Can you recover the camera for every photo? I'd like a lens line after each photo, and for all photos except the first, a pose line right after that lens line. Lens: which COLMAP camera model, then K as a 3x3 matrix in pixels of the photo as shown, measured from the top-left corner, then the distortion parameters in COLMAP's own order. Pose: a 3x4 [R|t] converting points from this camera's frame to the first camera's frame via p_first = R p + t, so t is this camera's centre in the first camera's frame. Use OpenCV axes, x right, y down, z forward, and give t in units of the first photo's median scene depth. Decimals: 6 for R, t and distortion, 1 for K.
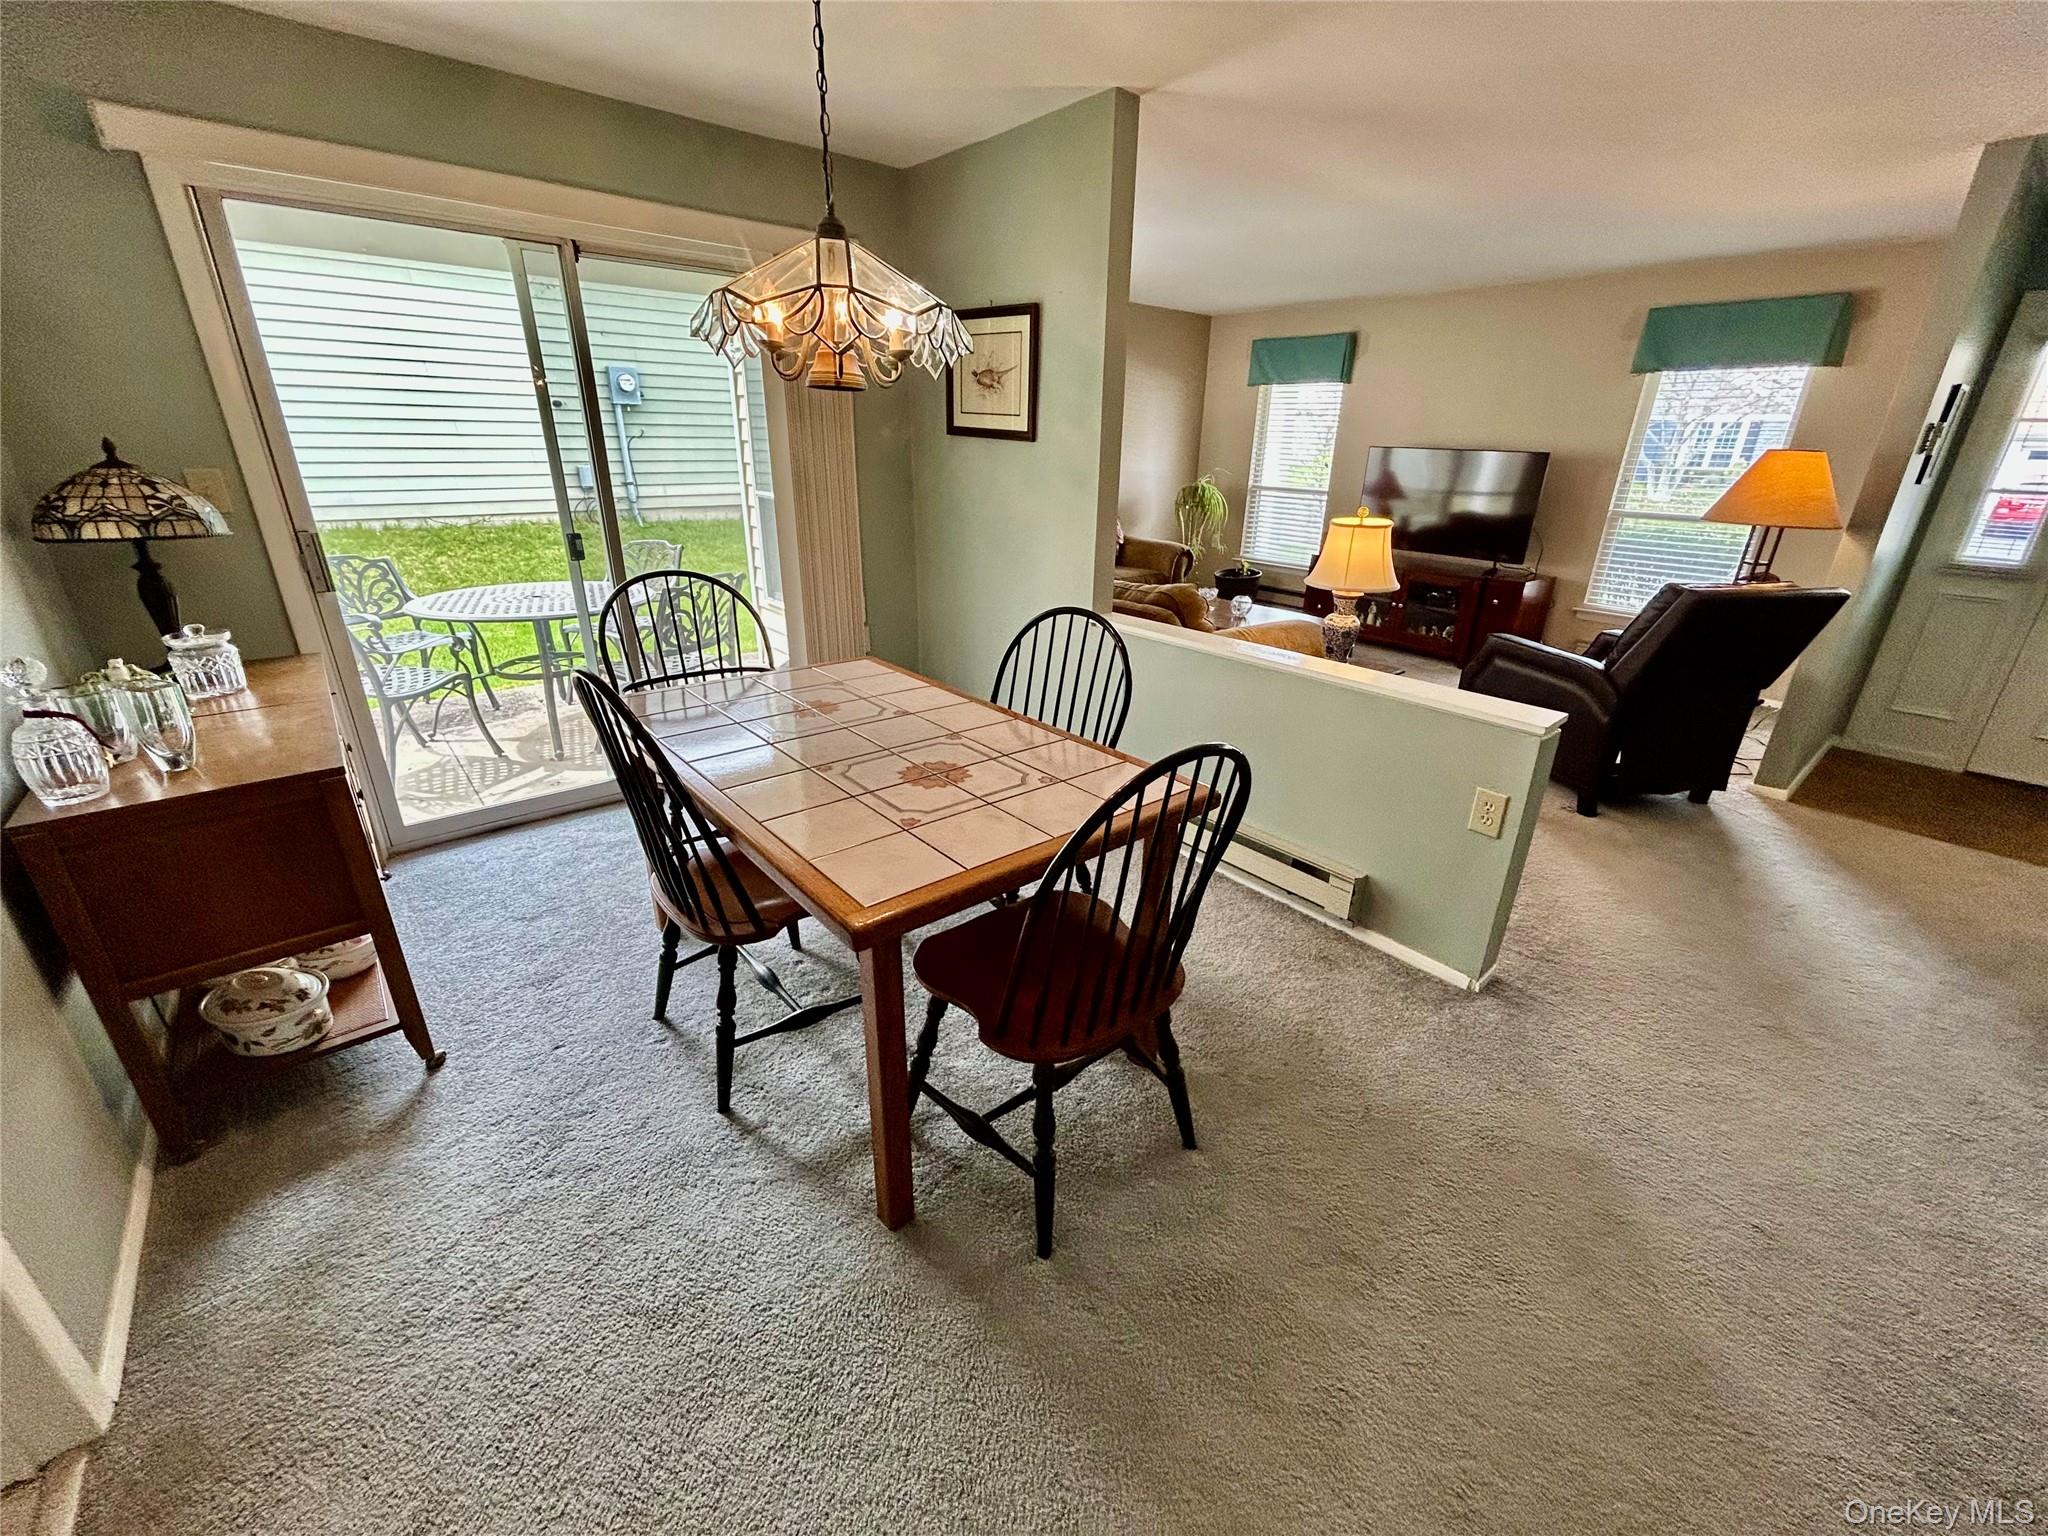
lens RADIAL K [[834.3, 0, 1033.6], [0, 834.3, 768.8], [0, 0, 1]] dist [-0.000665, 0.001545]
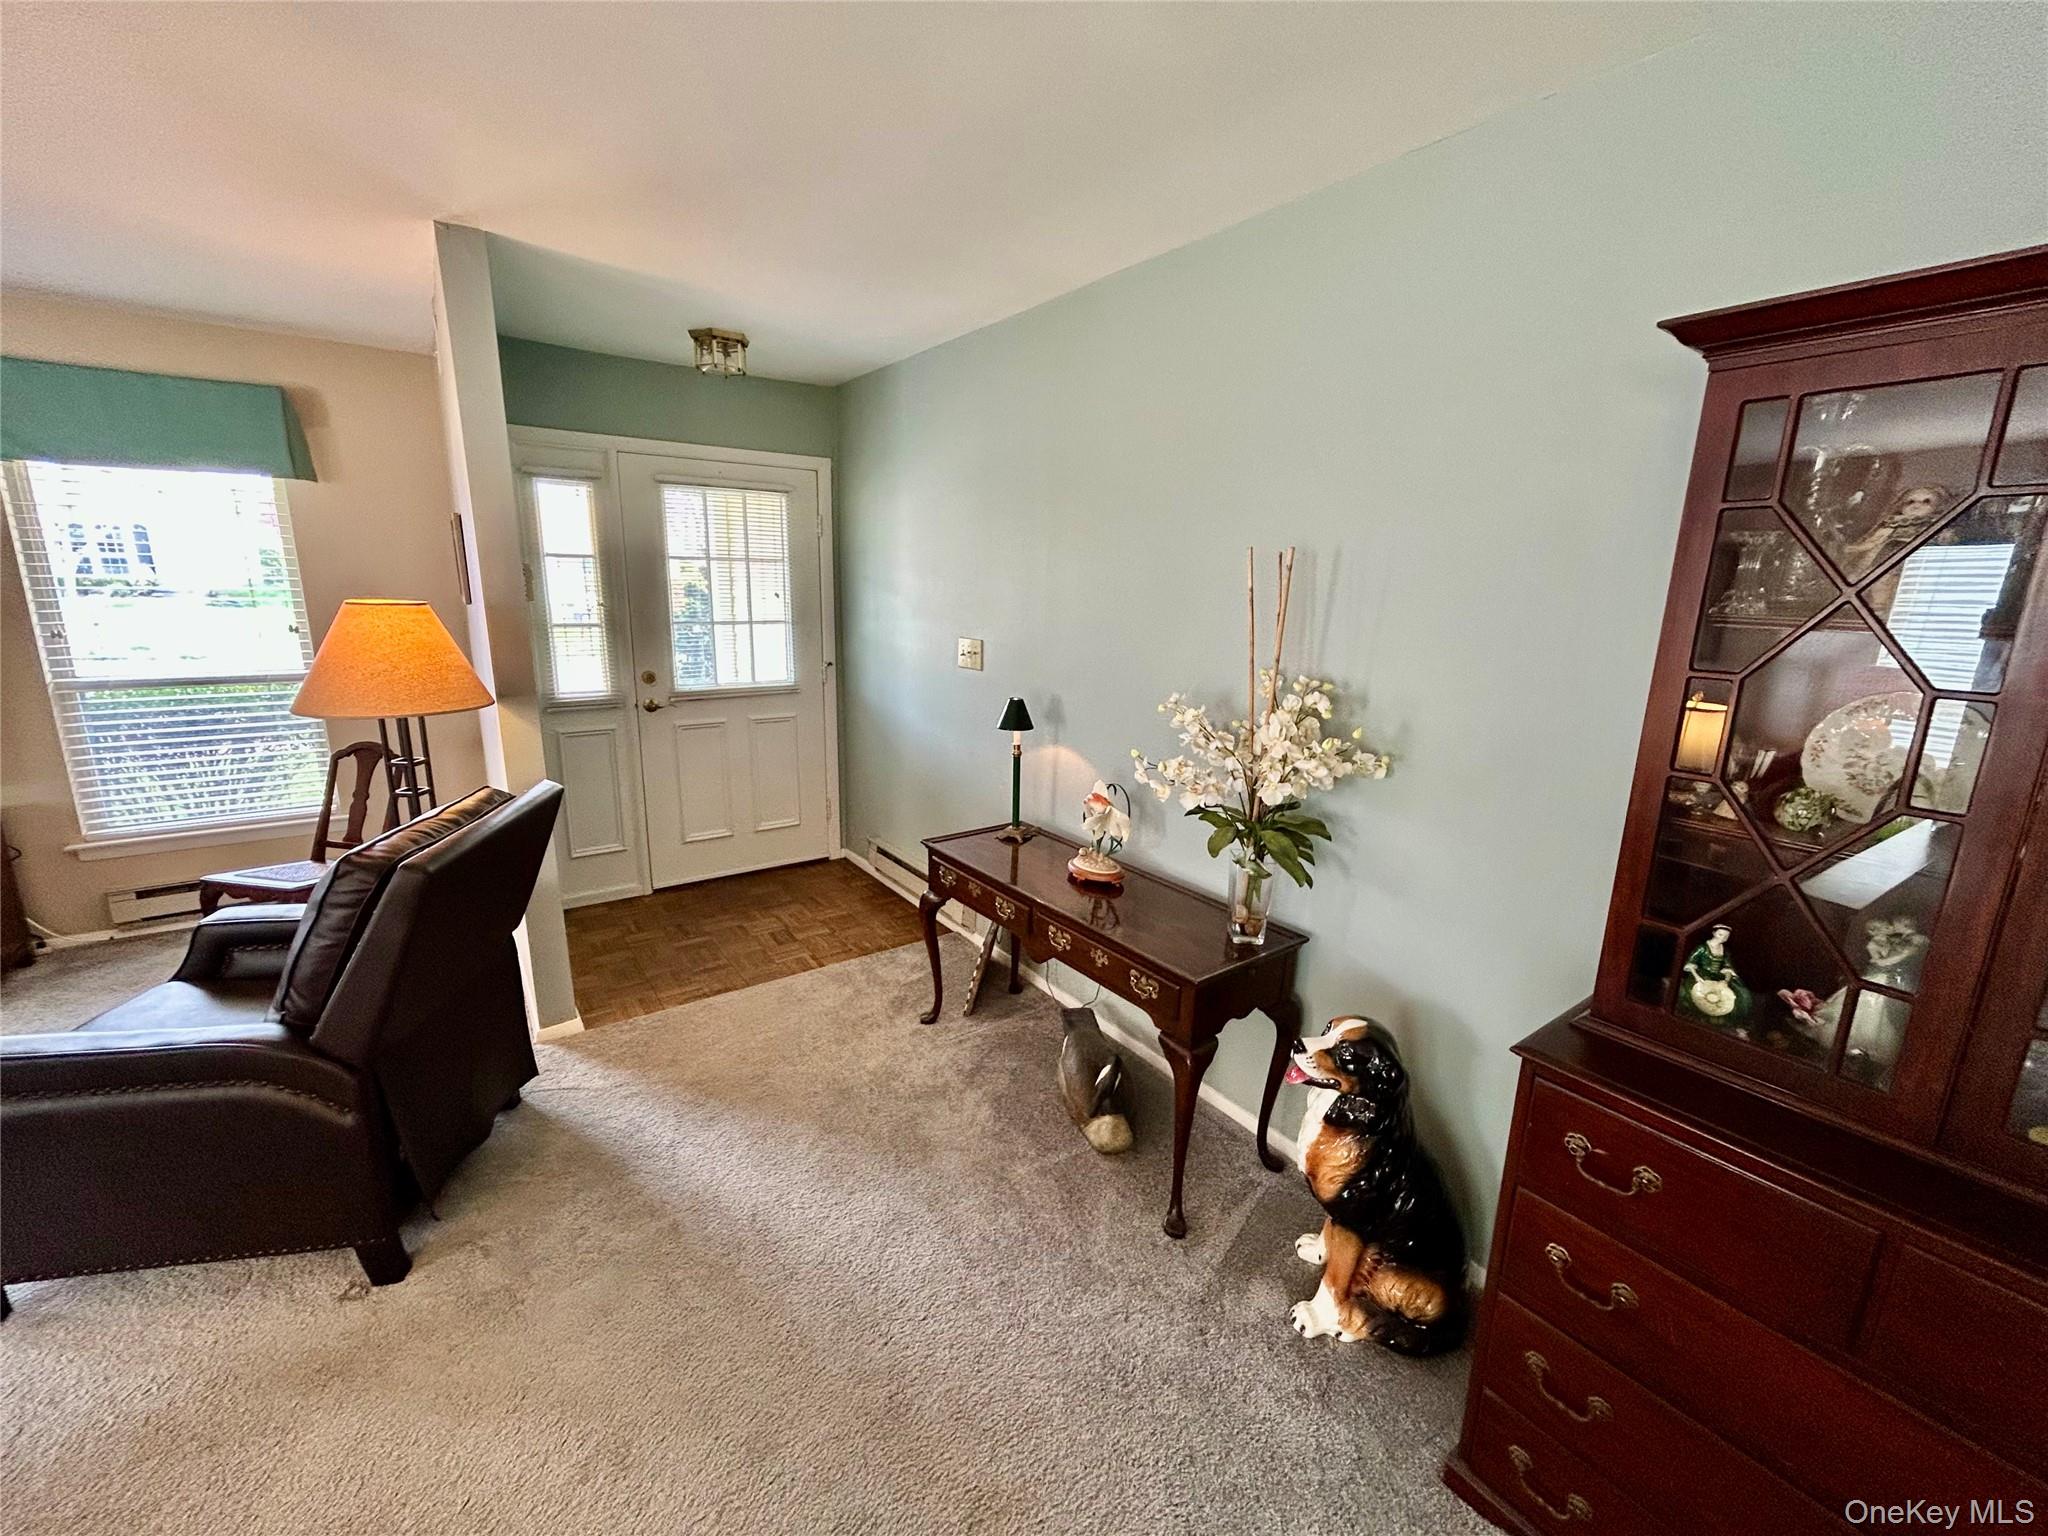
lens RADIAL K [[834.3, 0, 1022.8], [0, 834.3, 756.3], [0, 0, 1]] dist [-0.000665, 0.001545]
pose [[0.087100, -0.233854, 0.968362, 0.261323], [0.354316, 0.915768, 0.189284, -0.200932], [-0.931061, 0.326620, 0.162621, 0.432057]]
